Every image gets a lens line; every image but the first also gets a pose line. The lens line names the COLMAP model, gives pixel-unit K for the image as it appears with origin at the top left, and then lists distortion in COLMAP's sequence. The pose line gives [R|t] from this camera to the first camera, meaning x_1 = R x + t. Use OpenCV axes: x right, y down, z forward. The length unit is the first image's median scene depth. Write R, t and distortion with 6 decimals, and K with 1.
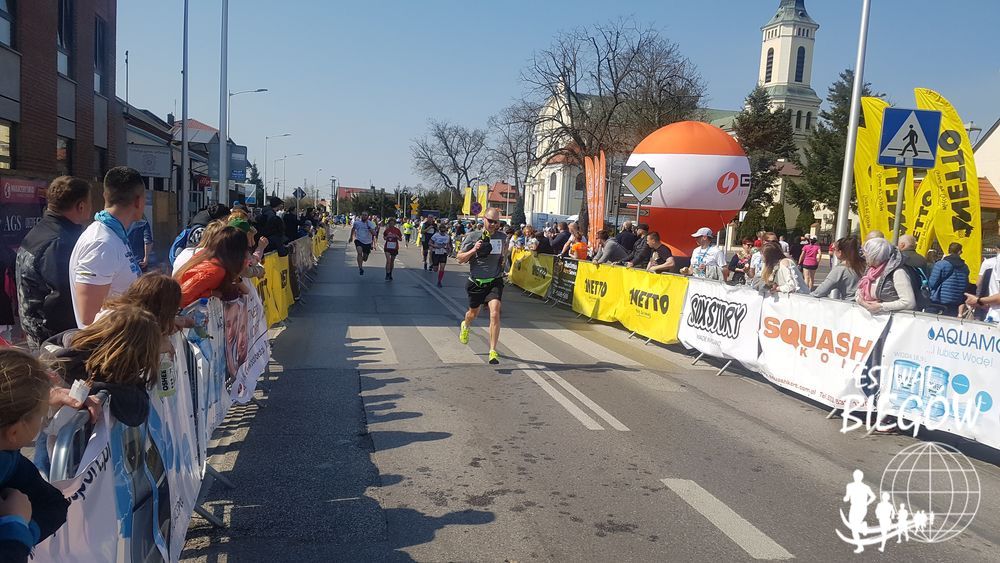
lens RADIAL K [[744.2, 0, 505.3], [0, 744.2, 309.0], [0, 0, 1]] dist [0.264027, -0.438757]
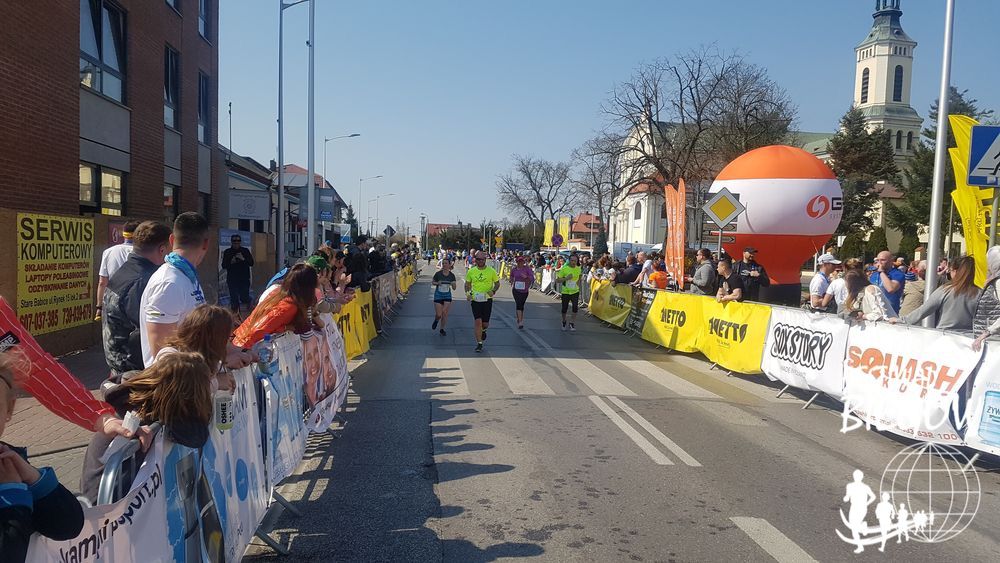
lens RADIAL K [[744.2, 0, 505.3], [0, 744.2, 309.0], [0, 0, 1]] dist [0.264027, -0.438757]
pose [[0.993295, -0.014226, -0.114731, 0.005512], [0.009388, 0.999048, -0.042596, 0.000098], [0.115227, 0.041234, 0.992483, -0.000118]]
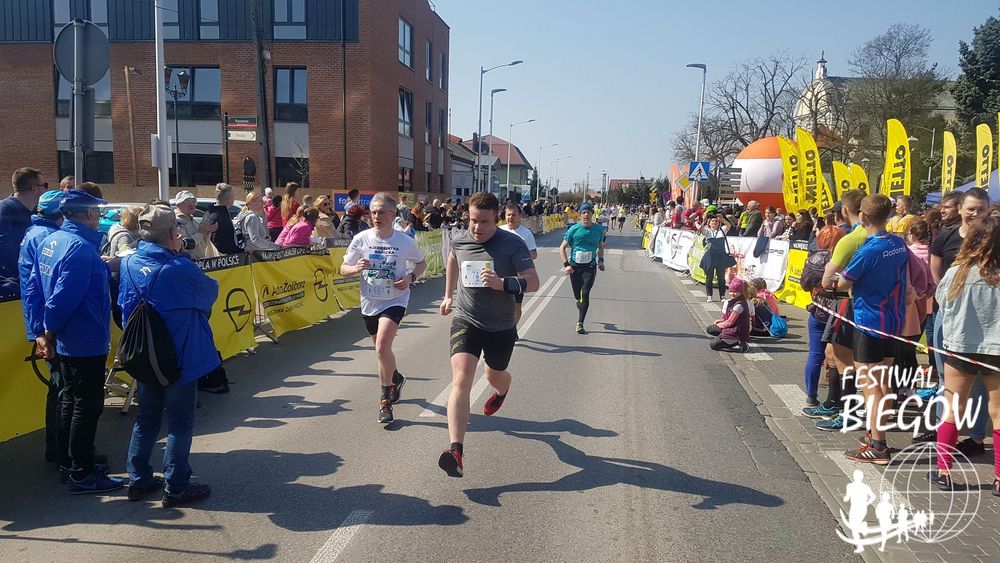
lens RADIAL K [[743.9, 0, 490.4], [0, 743.9, 306.1], [0, 0, 1]] dist [0.266187, -0.432165]
pose [[0.926105, 0.024398, -0.376475, 0.188508], [-0.020840, 0.999691, 0.013521, 0.057335], [0.376689, -0.004676, 0.926328, -0.422279]]
